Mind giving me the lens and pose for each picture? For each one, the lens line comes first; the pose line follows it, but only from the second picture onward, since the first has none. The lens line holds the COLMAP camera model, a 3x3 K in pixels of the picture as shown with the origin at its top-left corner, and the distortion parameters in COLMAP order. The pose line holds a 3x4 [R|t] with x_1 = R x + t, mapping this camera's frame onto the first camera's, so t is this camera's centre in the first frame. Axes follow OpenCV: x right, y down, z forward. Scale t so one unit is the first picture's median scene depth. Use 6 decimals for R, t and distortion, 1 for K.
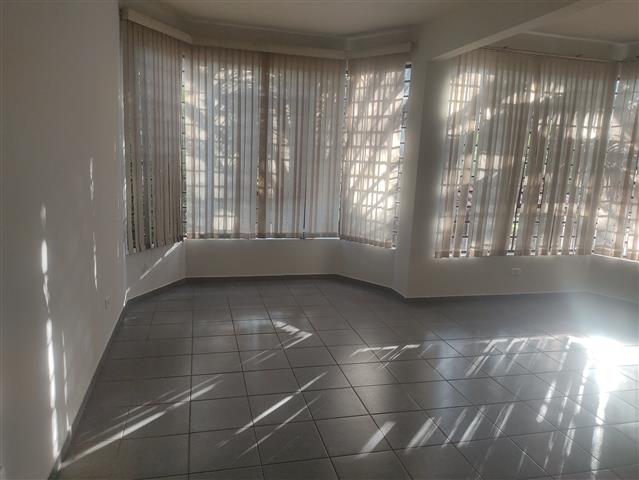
lens RADIAL K [[492.7, 0, 322.2], [0, 492.7, 243.3], [0, 0, 1]] dist [0.051798, -0.030798]
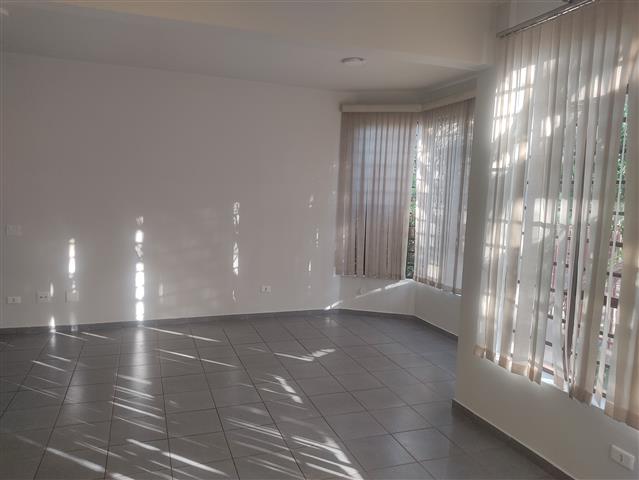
lens RADIAL K [[492.7, 0, 315.3], [0, 492.7, 240.8], [0, 0, 1]] dist [0.051798, -0.030798]
pose [[0.078813, 0.058471, -0.995173, 0.877185], [-0.213821, 0.976037, 0.040413, -0.100753], [0.973688, 0.209604, 0.089427, 0.716248]]
